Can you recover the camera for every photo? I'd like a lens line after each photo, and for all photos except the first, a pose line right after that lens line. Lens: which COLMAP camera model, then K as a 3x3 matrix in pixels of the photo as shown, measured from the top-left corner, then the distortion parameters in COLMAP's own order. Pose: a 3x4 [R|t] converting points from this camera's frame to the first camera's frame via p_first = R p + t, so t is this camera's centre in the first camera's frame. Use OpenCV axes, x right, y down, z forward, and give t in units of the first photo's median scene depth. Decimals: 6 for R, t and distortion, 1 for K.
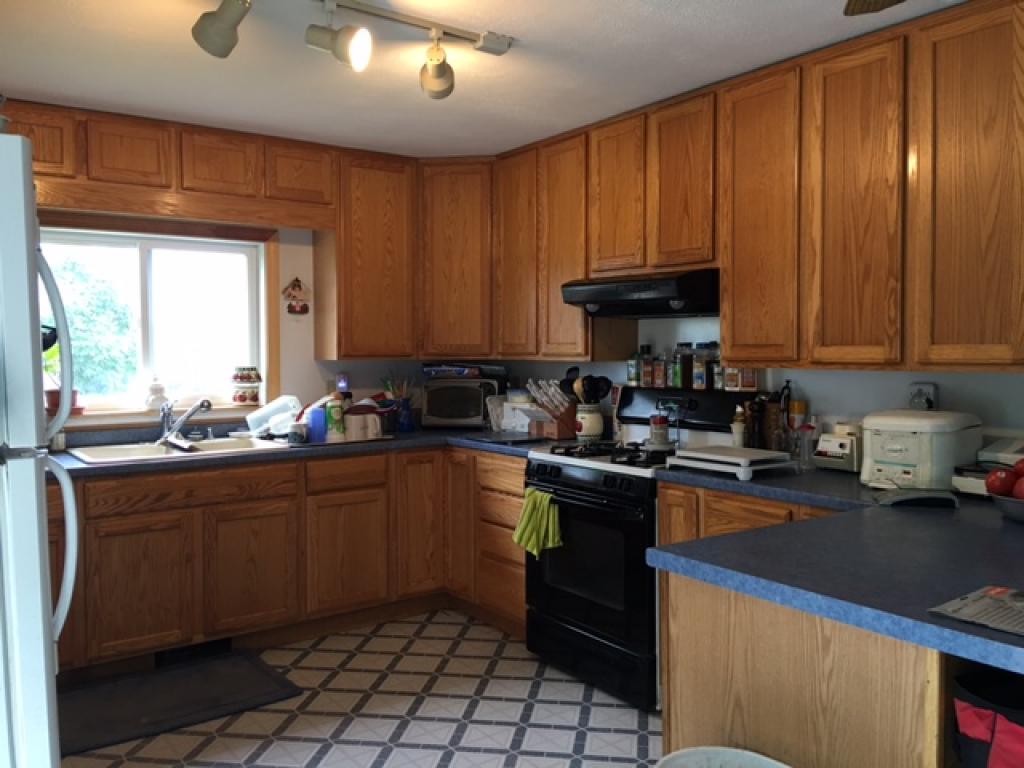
lens RADIAL K [[861.3, 0, 512.0], [0, 861.3, 384.0], [0, 0, 1]] dist [0.039768, -0.003072]
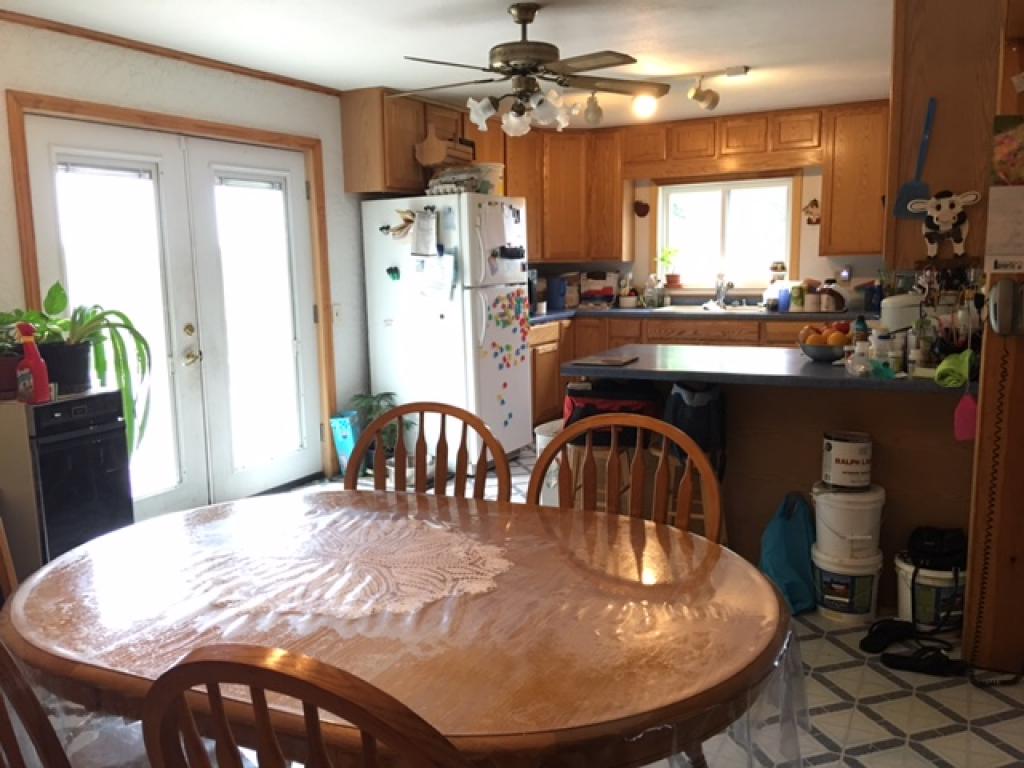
lens RADIAL K [[861.3, 0, 512.0], [0, 861.3, 384.0], [0, 0, 1]] dist [0.039768, -0.003072]
pose [[0.434464, 0.129149, -0.891382, 0.889305], [-0.019511, 0.990784, 0.134041, -0.000572], [0.900478, -0.040844, 0.432980, -0.102131]]
